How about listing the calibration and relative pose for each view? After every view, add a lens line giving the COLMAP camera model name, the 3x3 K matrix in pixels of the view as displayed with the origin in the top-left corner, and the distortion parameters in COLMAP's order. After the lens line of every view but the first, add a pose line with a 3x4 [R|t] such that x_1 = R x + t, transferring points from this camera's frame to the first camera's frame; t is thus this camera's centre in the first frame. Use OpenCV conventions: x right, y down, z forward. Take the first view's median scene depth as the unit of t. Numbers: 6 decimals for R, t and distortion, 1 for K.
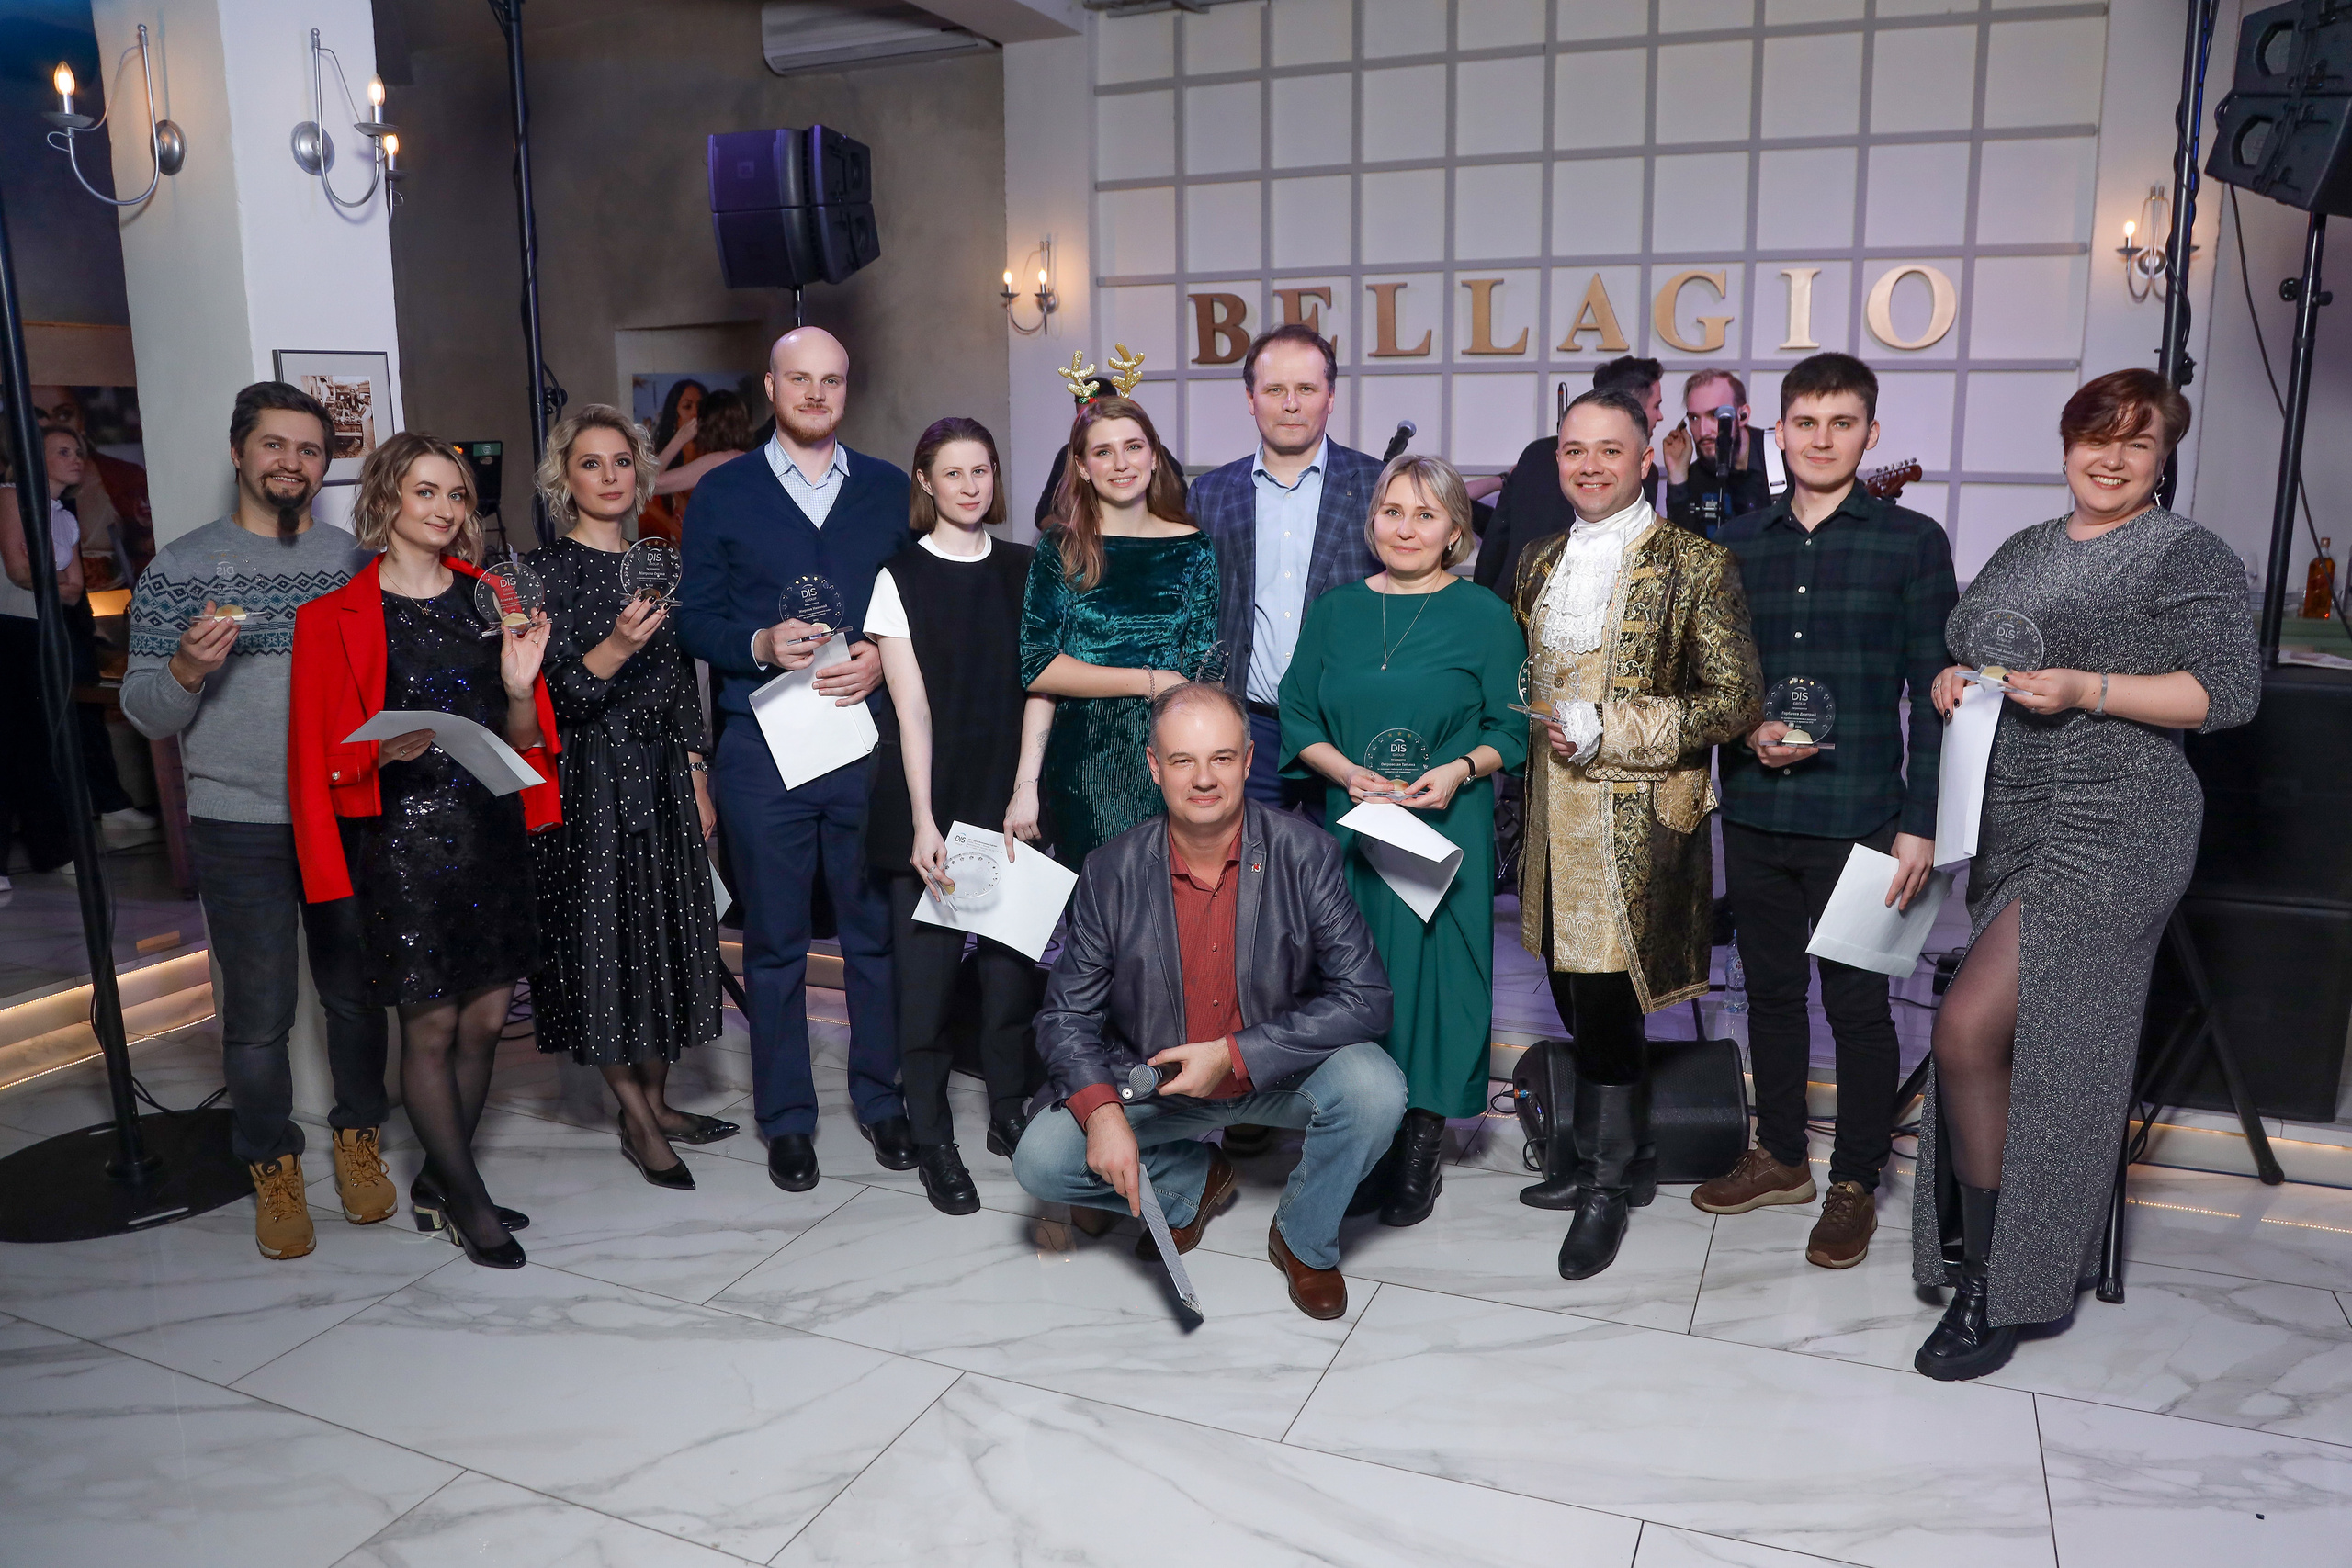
lens RADIAL K [[1635.1, 0, 1170.4], [0, 1635.1, 786.0], [0, 0, 1]] dist [-0.131526, 0.067546]
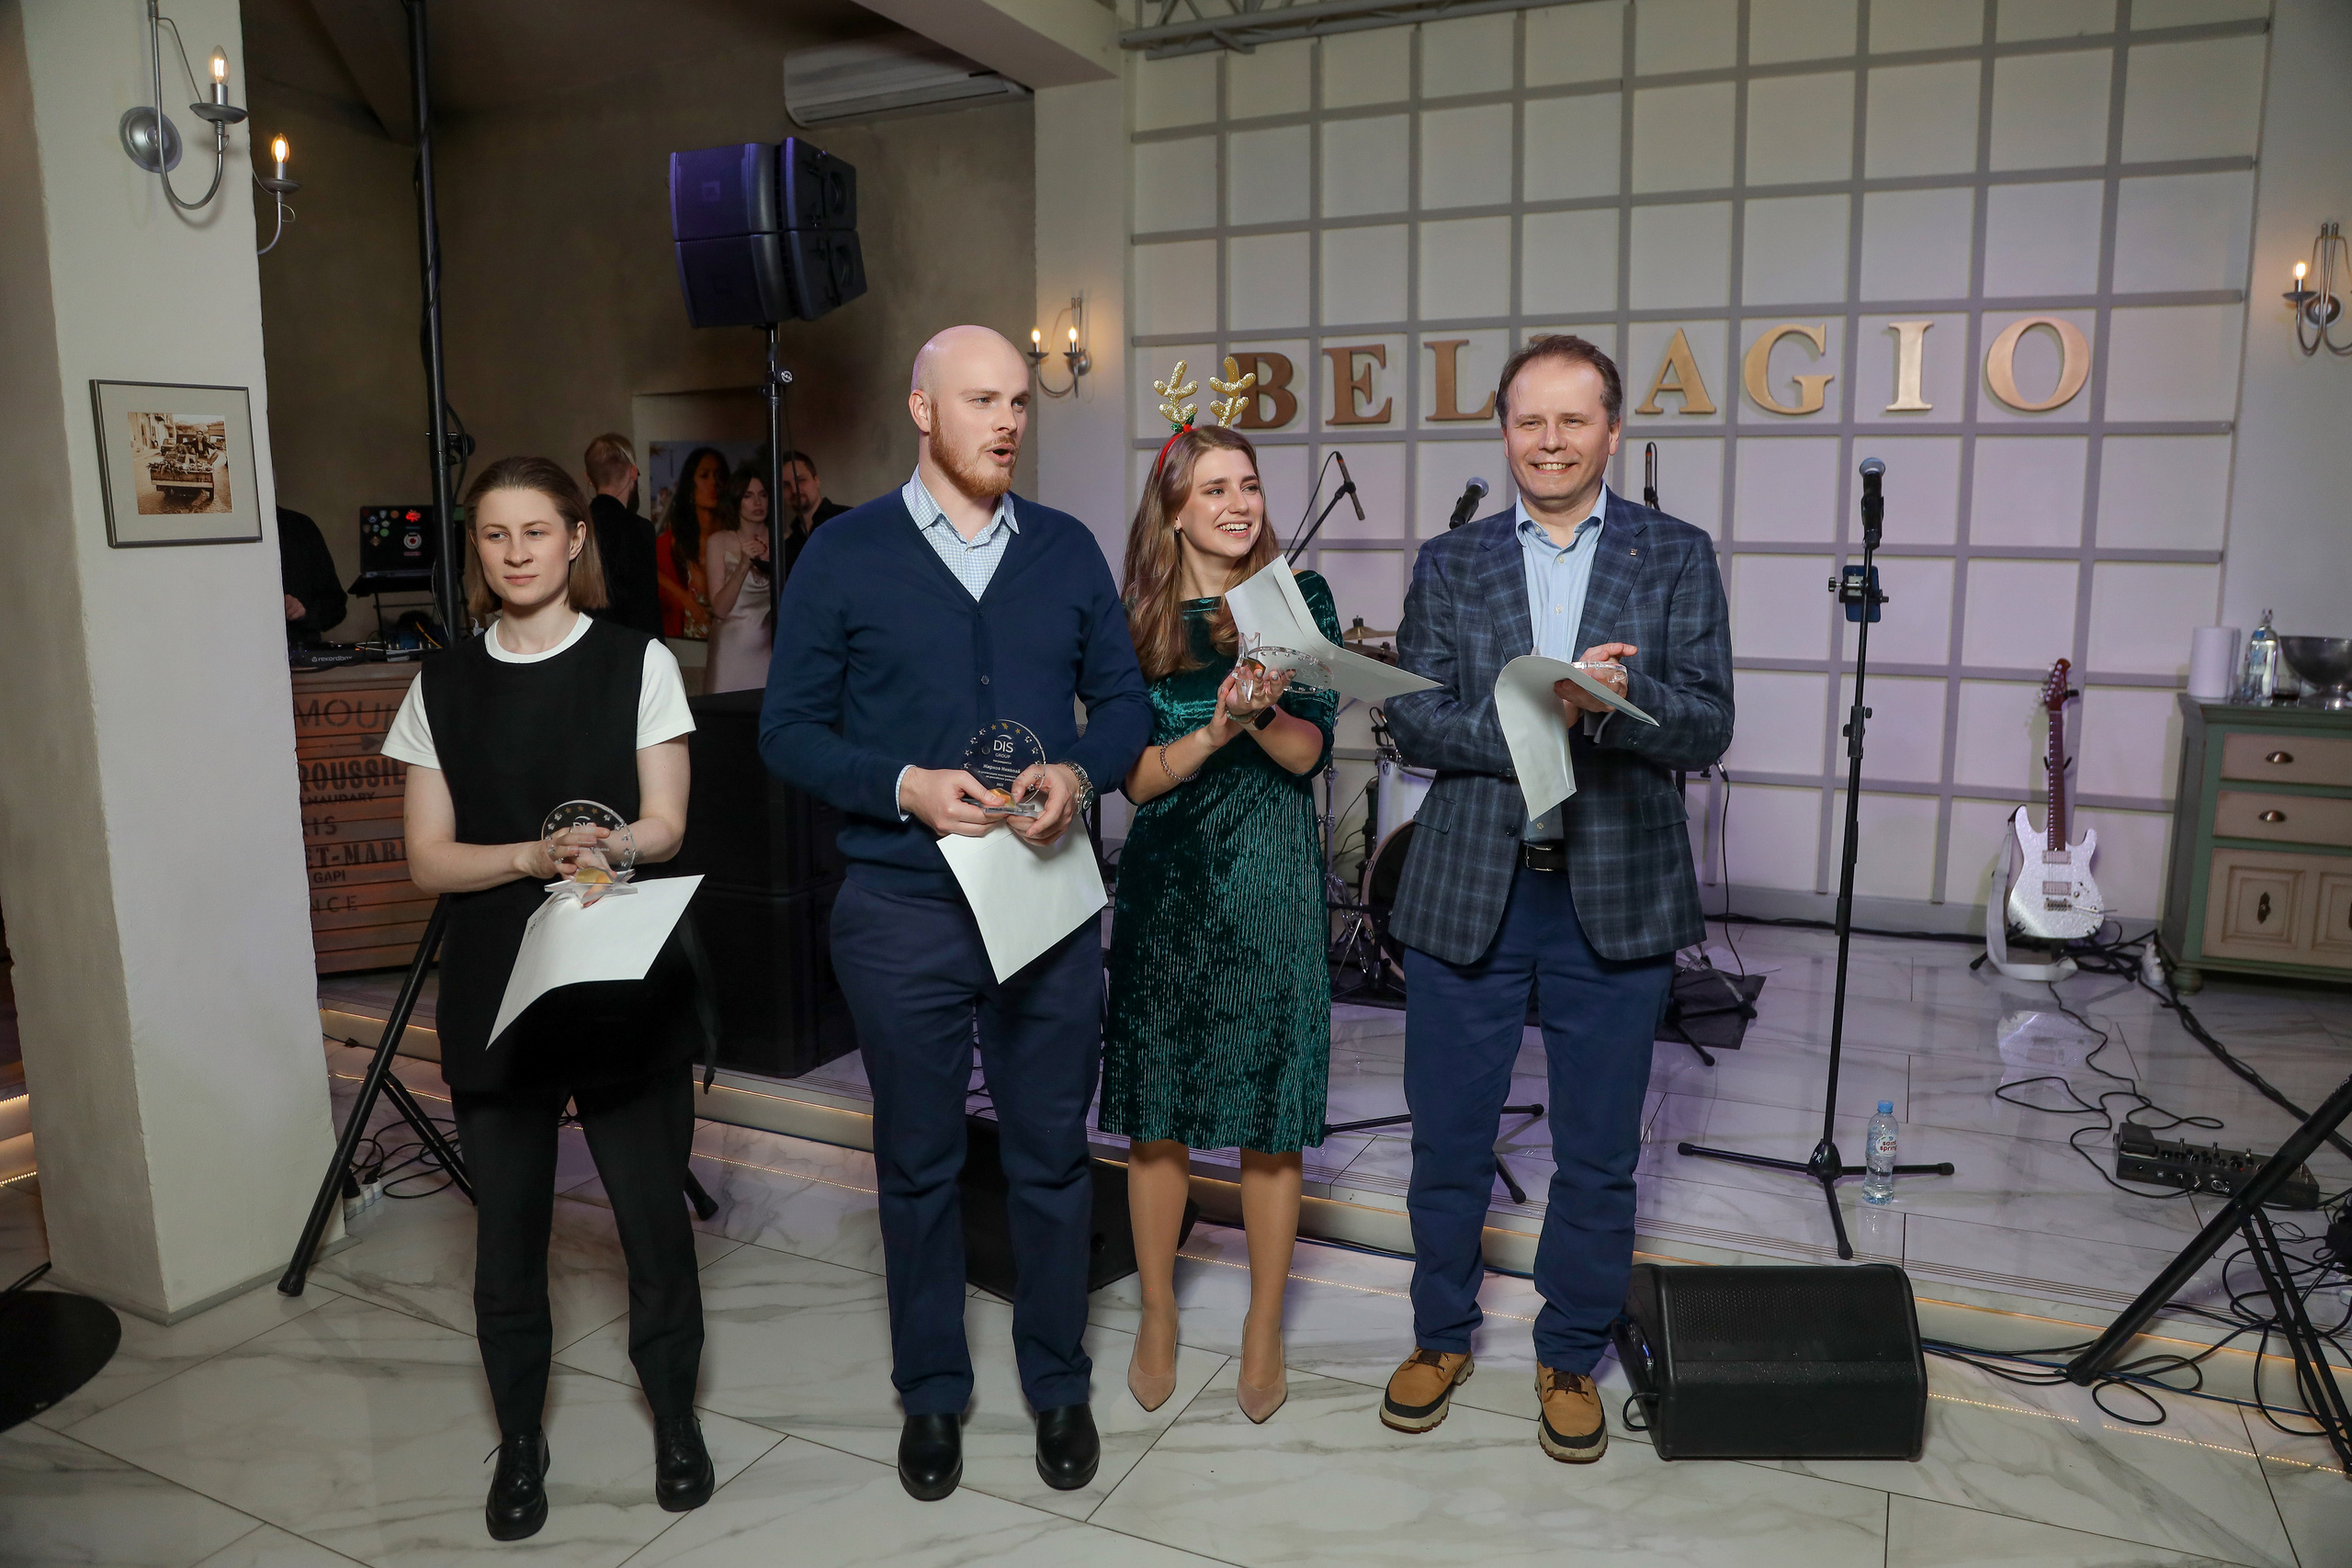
lens RADIAL K [[1241.4, 0, 1205.2], [0, 1241.4, 753.6], [0, 0, 1]] dist [-0.120224, 0.050587]
pose [[0.998432, 0.013218, -0.054387, 0.030050], [-0.015300, 0.999159, -0.038052, -0.038791], [0.053838, 0.038825, 0.997795, 0.244495]]
